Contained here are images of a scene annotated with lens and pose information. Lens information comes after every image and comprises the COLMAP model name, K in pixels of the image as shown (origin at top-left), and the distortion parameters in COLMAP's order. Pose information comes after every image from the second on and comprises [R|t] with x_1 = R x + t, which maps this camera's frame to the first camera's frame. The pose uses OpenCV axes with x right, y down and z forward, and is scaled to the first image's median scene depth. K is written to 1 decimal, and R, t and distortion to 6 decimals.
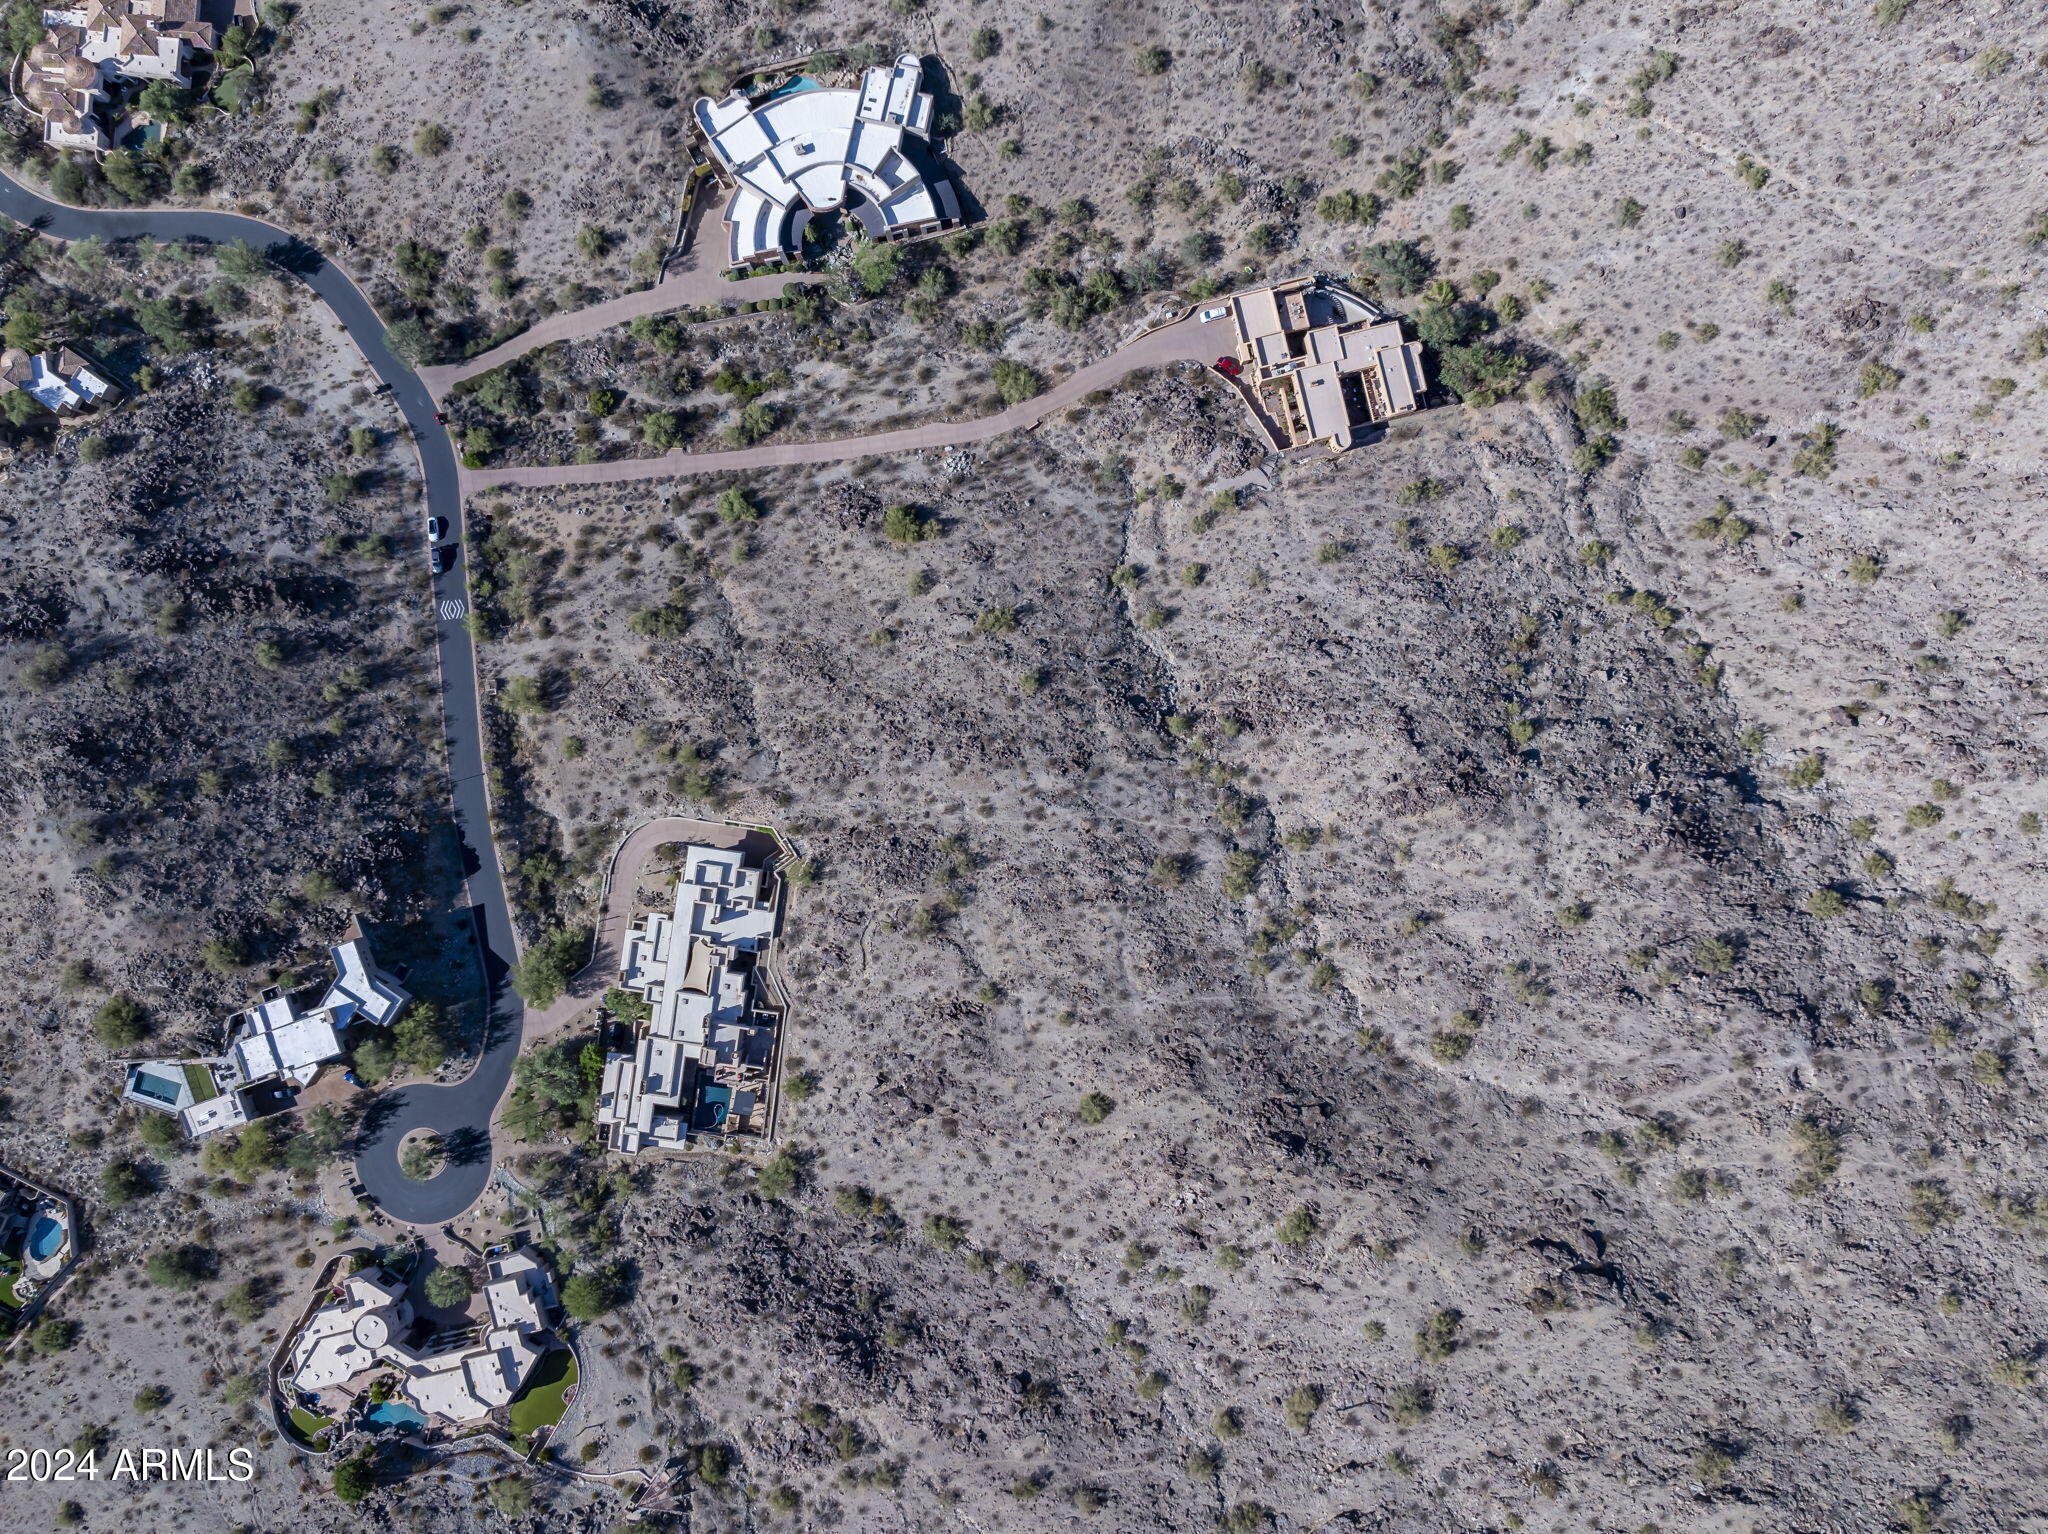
lens RADIAL K [[1455.3, 0, 1026.2], [0, 1455.3, 768.3], [0, 0, 1]] dist [-0.046917, 0.017448]
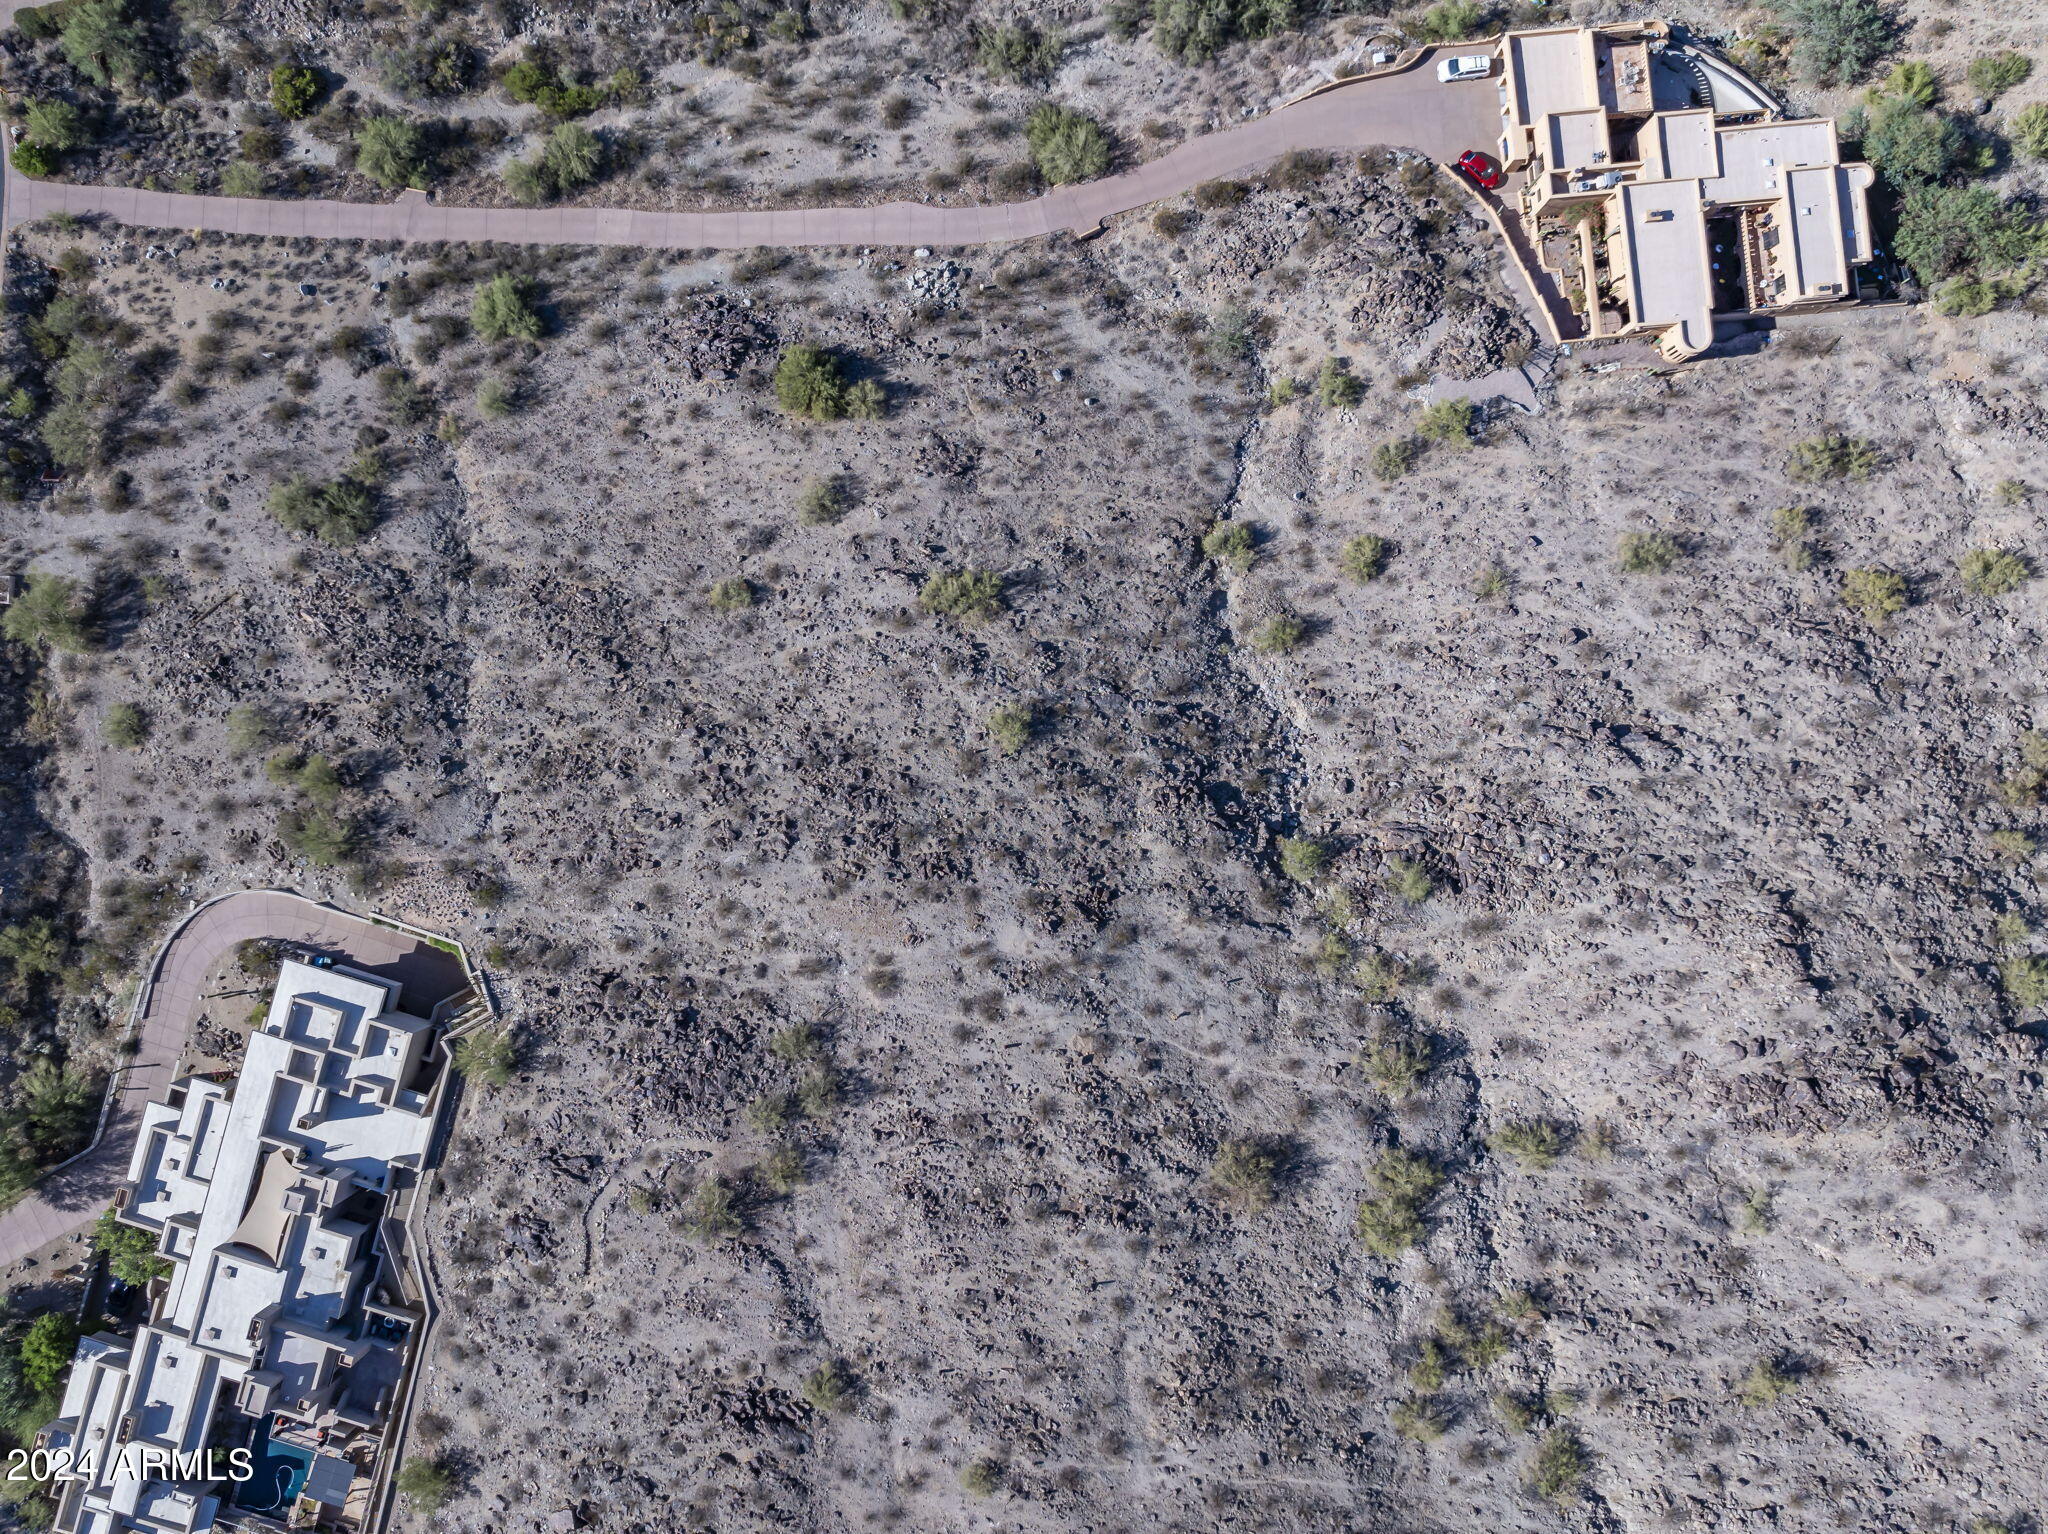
lens RADIAL K [[1455.3, 0, 1019.2], [0, 1455.3, 766.7], [0, 0, 1]] dist [-0.046917, 0.017448]
pose [[0.990299, 0.138904, -0.003599, 0.008455], [-0.138894, 0.990303, 0.002949, -0.046961], [0.003974, -0.002420, 0.999989, 0.501421]]
